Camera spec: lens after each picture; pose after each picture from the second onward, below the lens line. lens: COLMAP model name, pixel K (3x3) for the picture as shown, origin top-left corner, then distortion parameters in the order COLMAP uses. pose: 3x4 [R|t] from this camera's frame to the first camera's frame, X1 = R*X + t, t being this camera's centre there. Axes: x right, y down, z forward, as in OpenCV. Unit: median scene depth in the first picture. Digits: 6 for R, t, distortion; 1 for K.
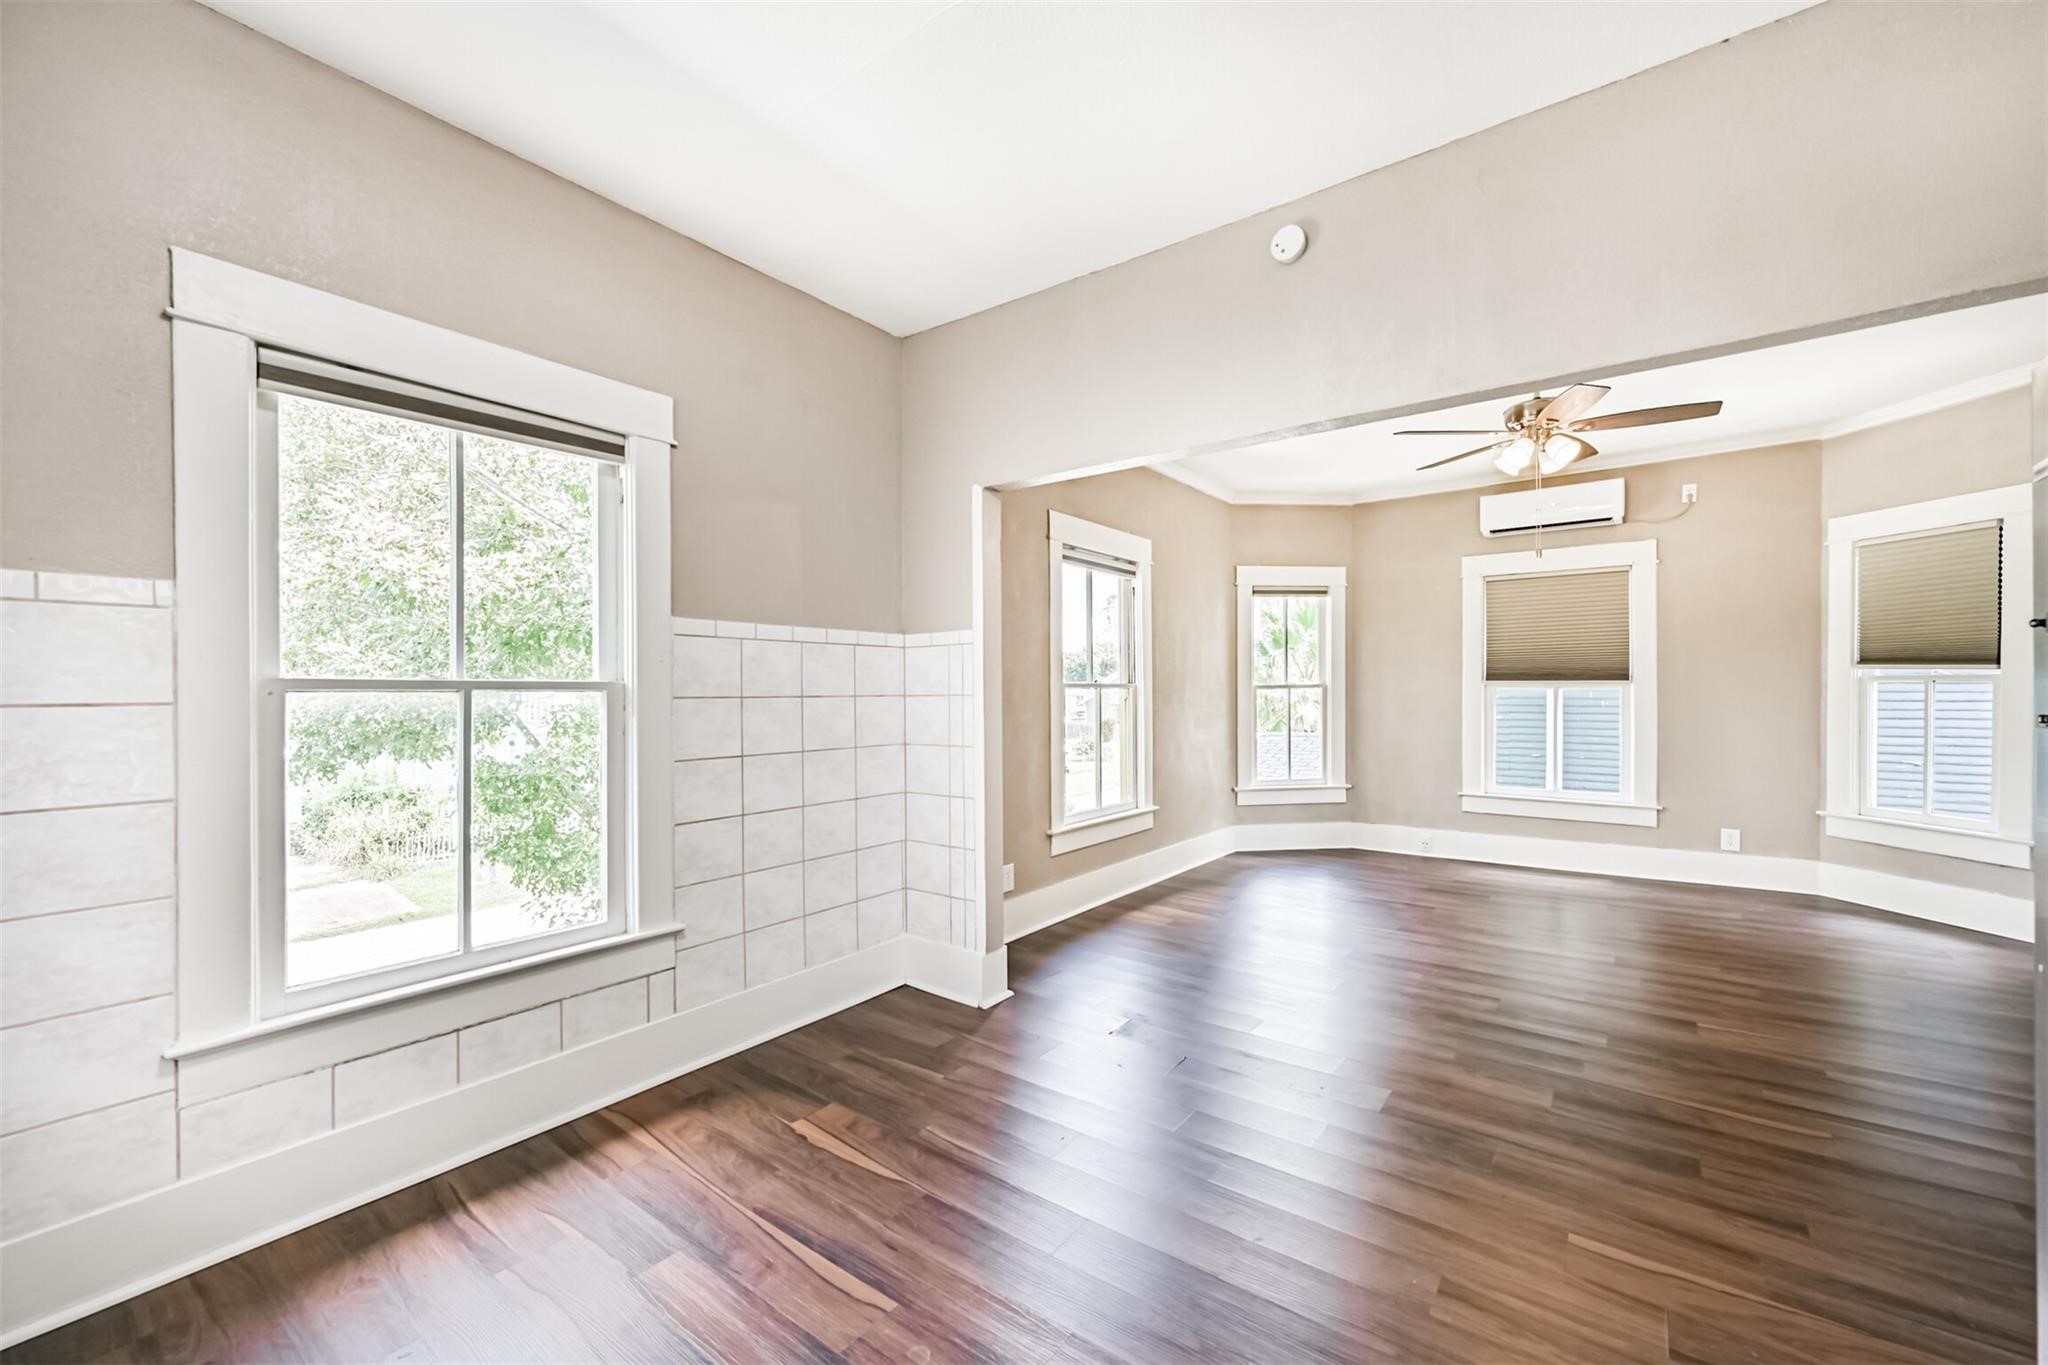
lens RADIAL K [[814.9, 0, 1036.4], [0, 814.9, 701.0], [0, 0, 1]] dist [0.008512, -0.000210]
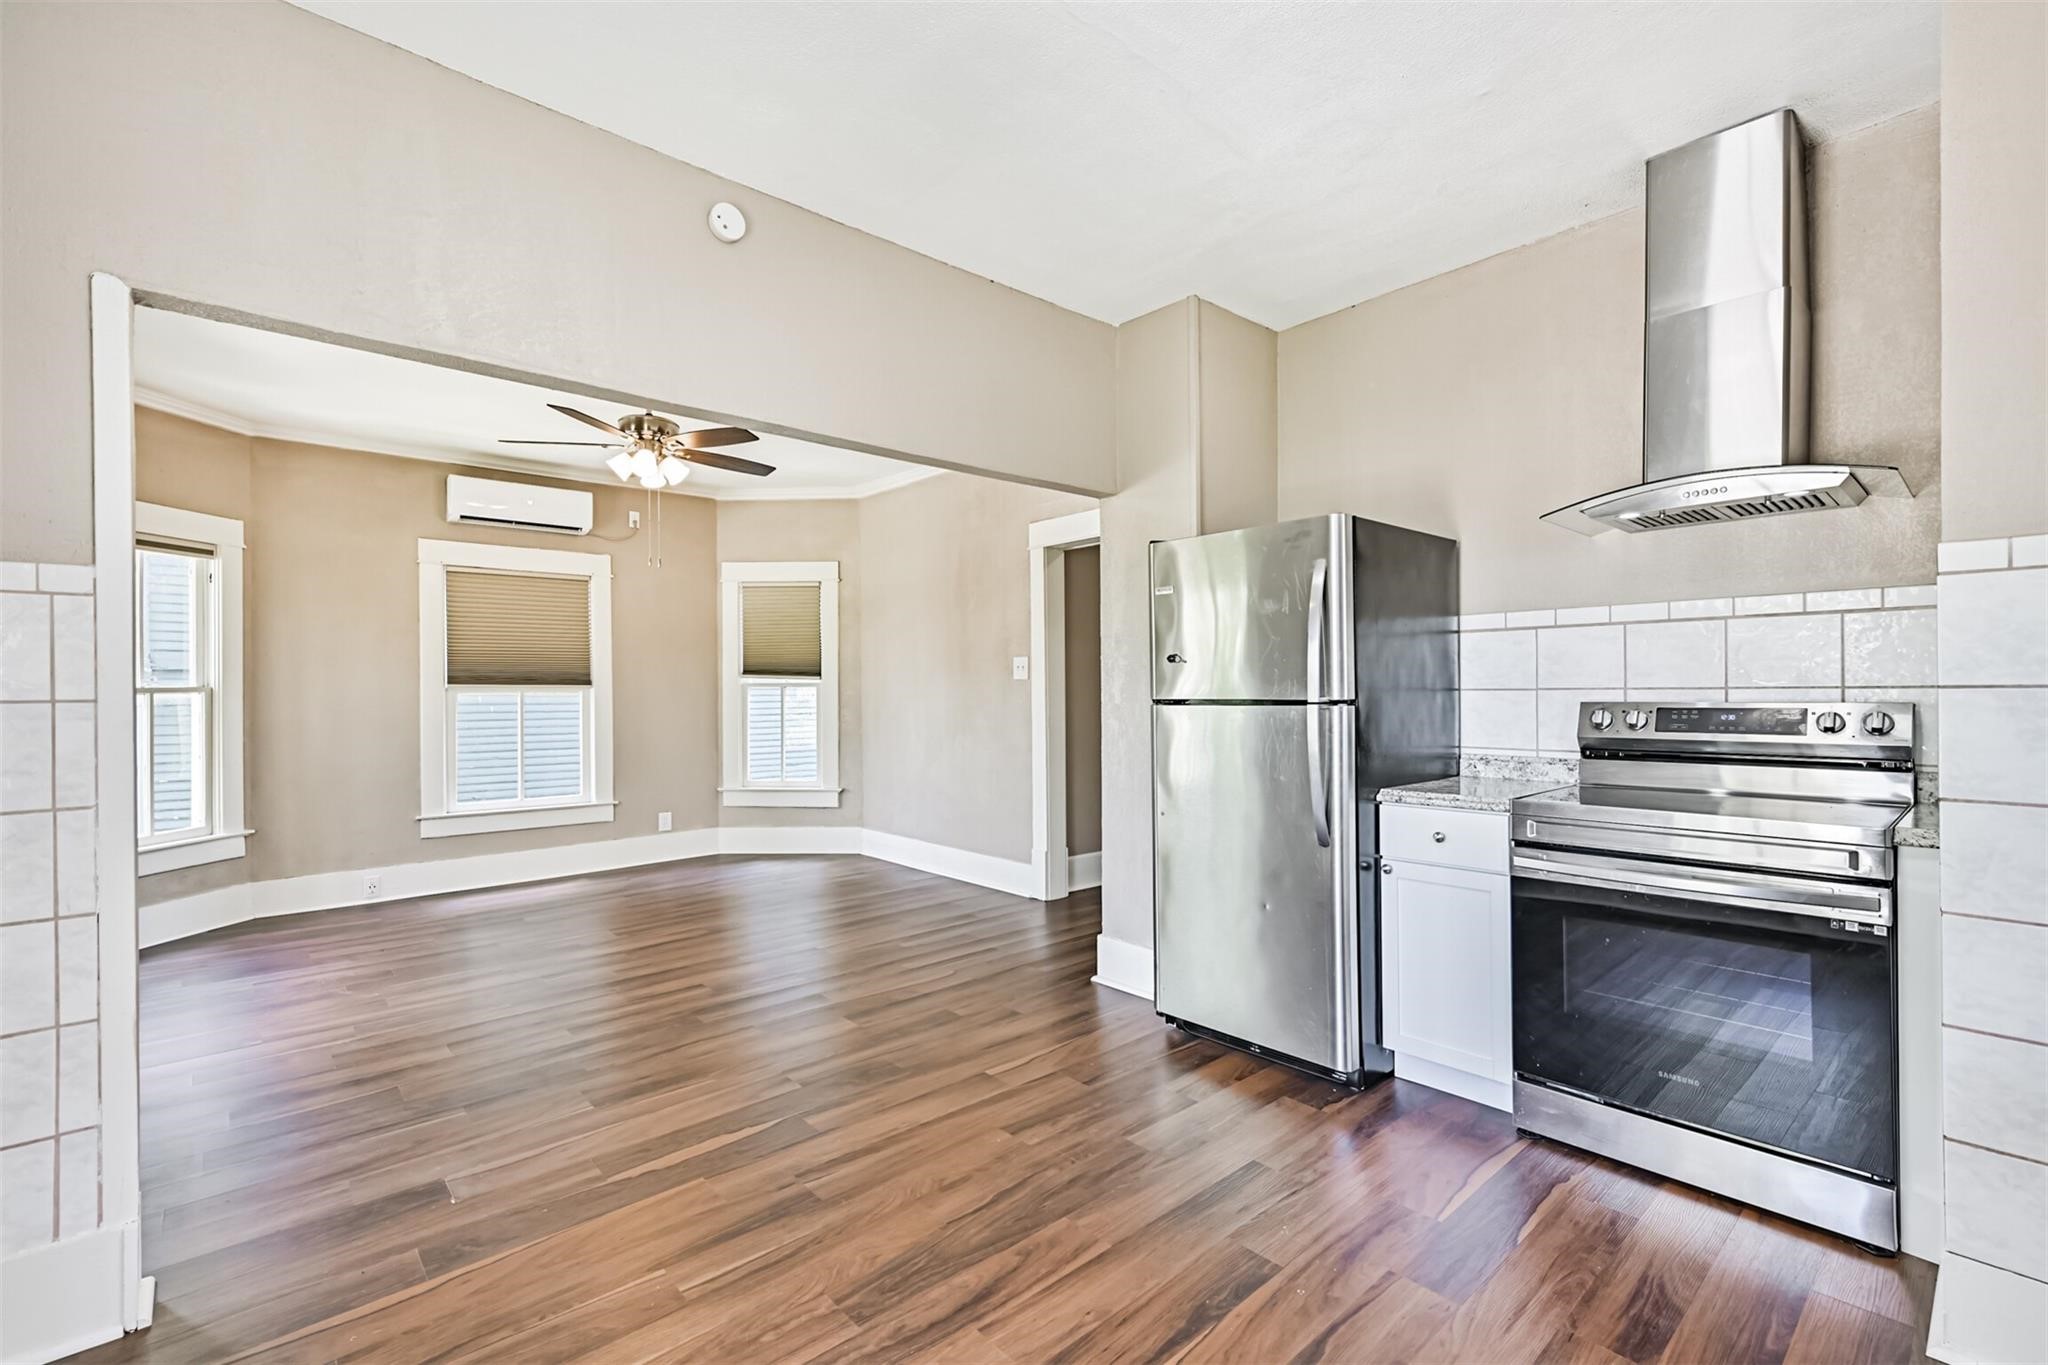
lens RADIAL K [[905.7, 0, 1036.5], [0, 905.7, 680.4], [0, 0, 1]] dist [0.005152, 0.000162]
pose [[0.198262, 0.015324, 0.980029, -0.311604], [0.019776, 0.999612, -0.019631, 0.003125], [-0.979950, 0.023274, 0.197882, 0.211221]]
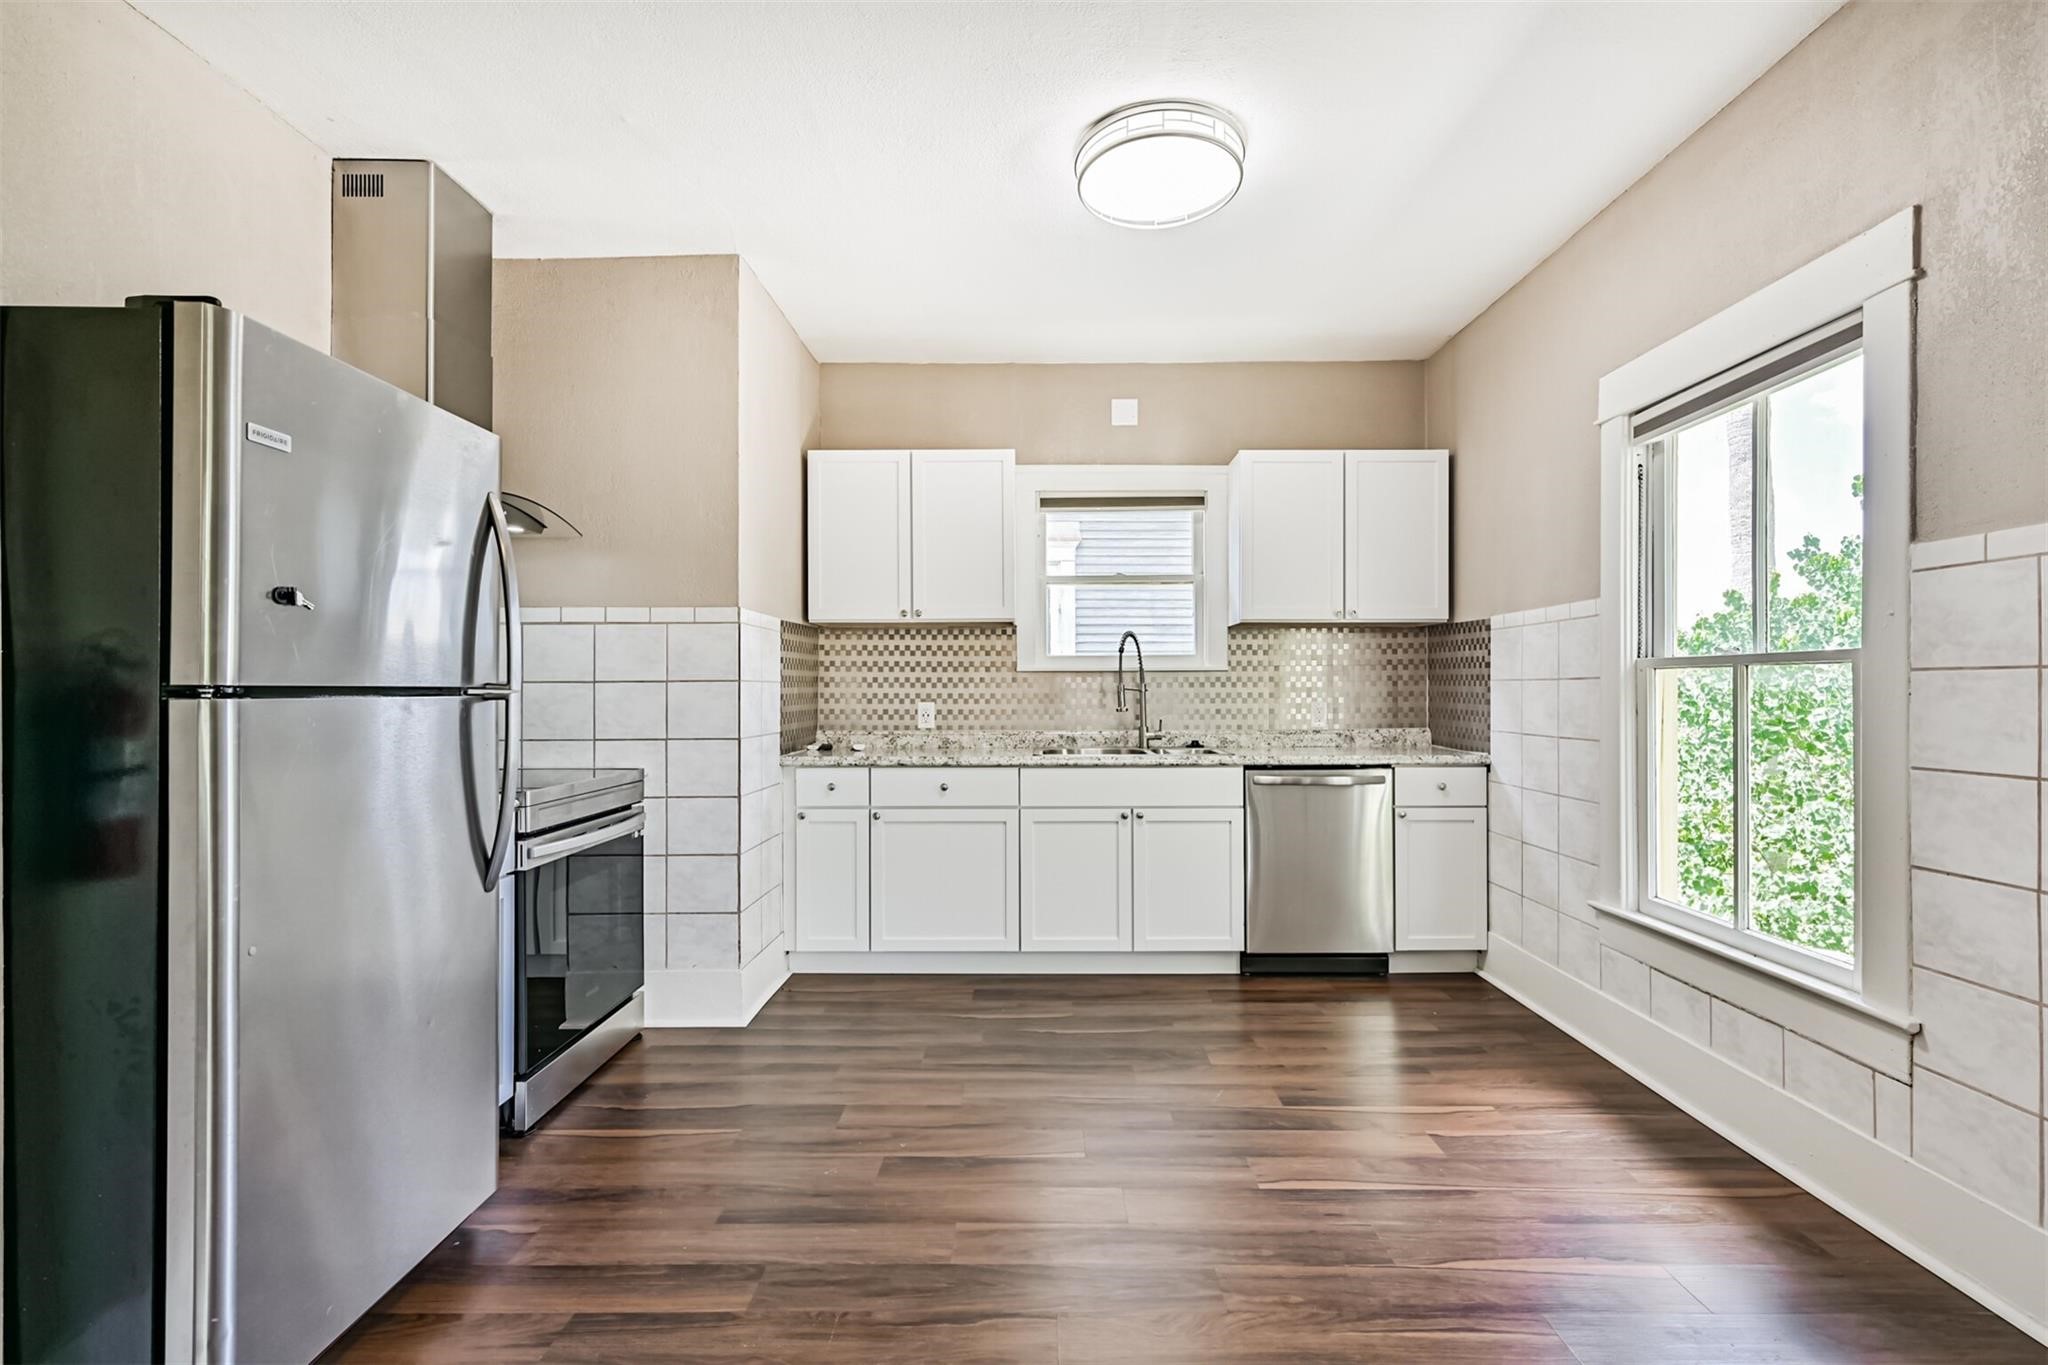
lens RADIAL K [[962.9, 0, 1032.3], [0, 962.9, 681.5], [0, 0, 1]] dist [-0.011812, -0.001490]
pose [[-0.810924, 0.000101, -0.585151, 0.285074], [-0.002798, 0.999988, 0.004049, 0.002396], [0.585144, 0.004921, -0.810914, 0.608617]]
